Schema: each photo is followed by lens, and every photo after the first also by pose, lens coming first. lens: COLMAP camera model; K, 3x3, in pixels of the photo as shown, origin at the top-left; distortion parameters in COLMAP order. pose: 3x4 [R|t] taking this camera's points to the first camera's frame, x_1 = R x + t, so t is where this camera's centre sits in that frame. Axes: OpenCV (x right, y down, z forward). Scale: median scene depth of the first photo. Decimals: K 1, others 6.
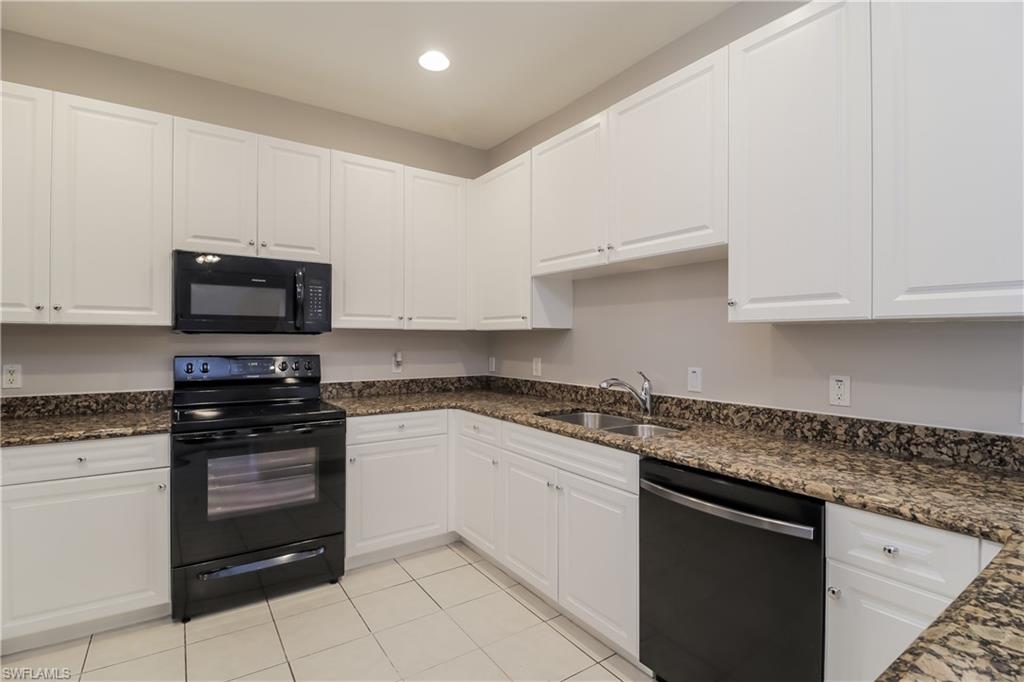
lens RADIAL K [[493.2, 0, 512.8], [0, 493.2, 332.4], [0, 0, 1]] dist [0.001258, -0.001076]
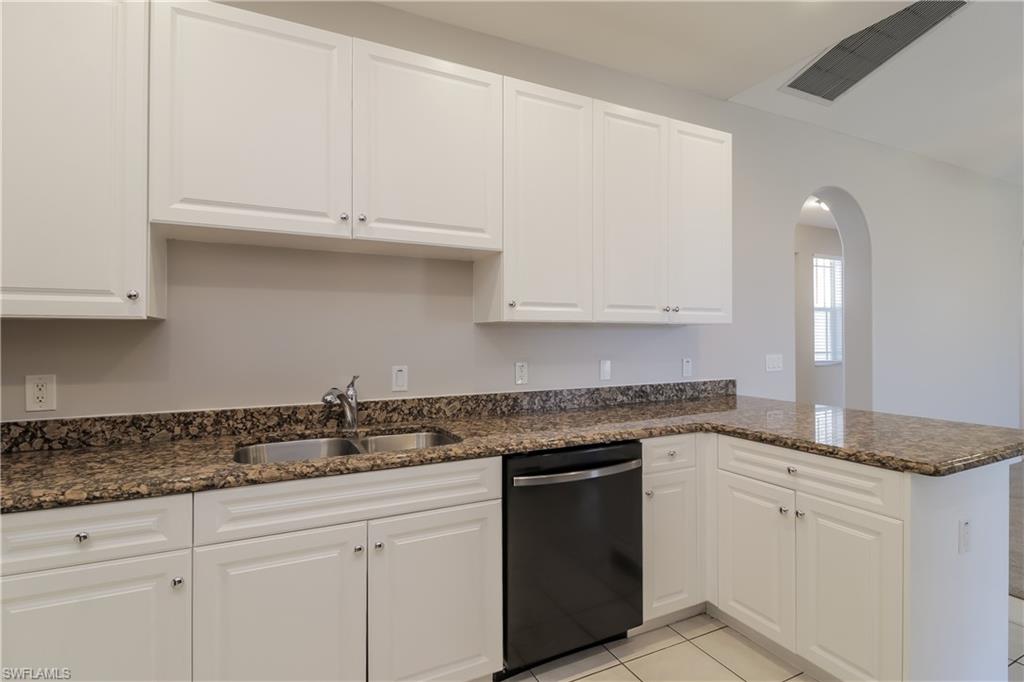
lens RADIAL K [[493.2, 0, 512.8], [0, 493.2, 332.4], [0, 0, 1]] dist [0.001258, -0.001076]
pose [[0.149653, -0.000865, 0.988738, -0.611846], [-0.011639, 0.999929, 0.002637, 0.002003], [-0.988670, -0.011903, 0.149632, 0.732515]]
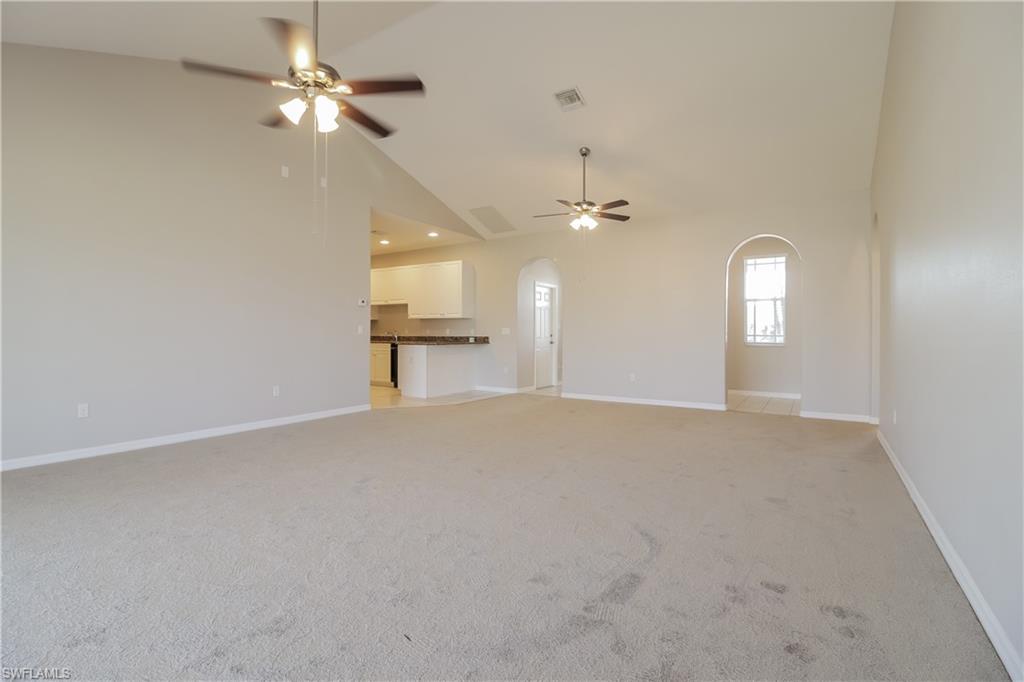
lens RADIAL K [[493.2, 0, 512.8], [0, 493.2, 332.4], [0, 0, 1]] dist [0.001258, -0.001076]
pose [[0.933131, -0.009681, 0.359407, -0.372814], [0.000726, 0.999686, 0.025043, -0.003192], [-0.359537, -0.023107, 0.932845, -3.923879]]
